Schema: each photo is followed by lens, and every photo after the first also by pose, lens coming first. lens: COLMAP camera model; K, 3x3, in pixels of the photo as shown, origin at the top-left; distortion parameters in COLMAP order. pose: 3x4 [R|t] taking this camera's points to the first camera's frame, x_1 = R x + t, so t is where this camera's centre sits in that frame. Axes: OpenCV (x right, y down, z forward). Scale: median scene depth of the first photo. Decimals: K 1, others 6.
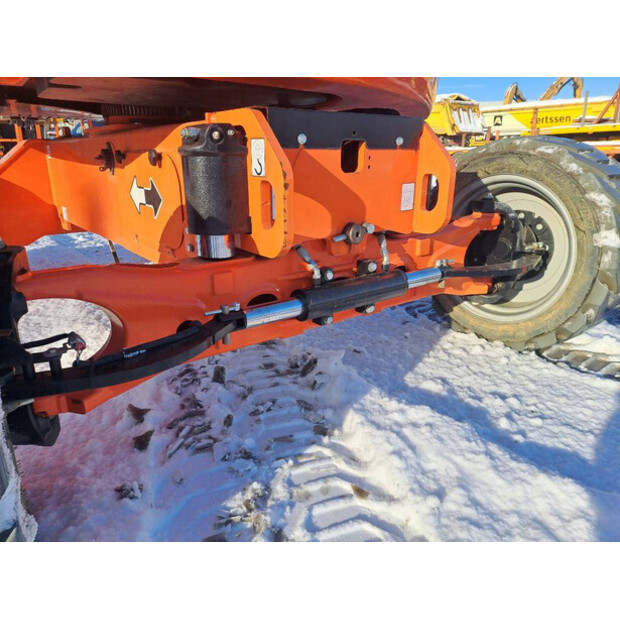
lens RADIAL K [[435.4, 0, 310.0], [0, 435.4, 310.0], [0, 0, 1]] dist [0.000570, -0.002275]
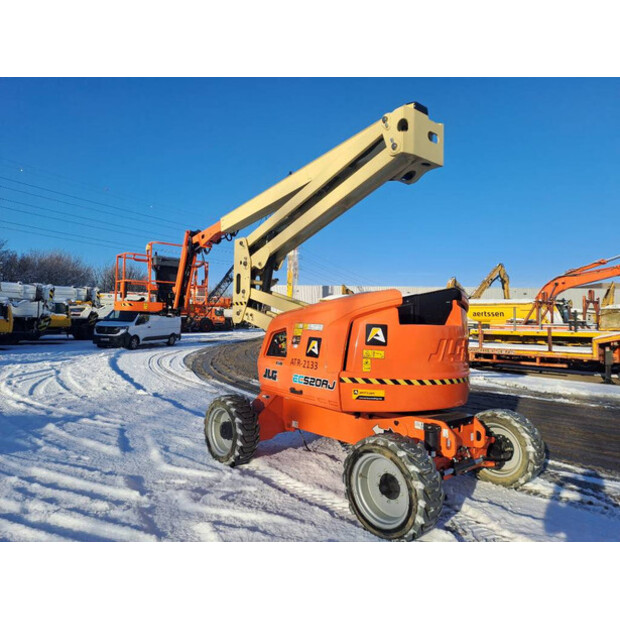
lens RADIAL K [[455.8, 0, 302.7], [0, 455.8, 310.0], [0, 0, 1]] dist [0.029041, 0.000647]
pose [[0.995372, 0.026805, 0.092278, -1.146974], [0.007357, 0.936226, -0.351321, 0.053556], [-0.095810, 0.350374, 0.931696, -2.038288]]
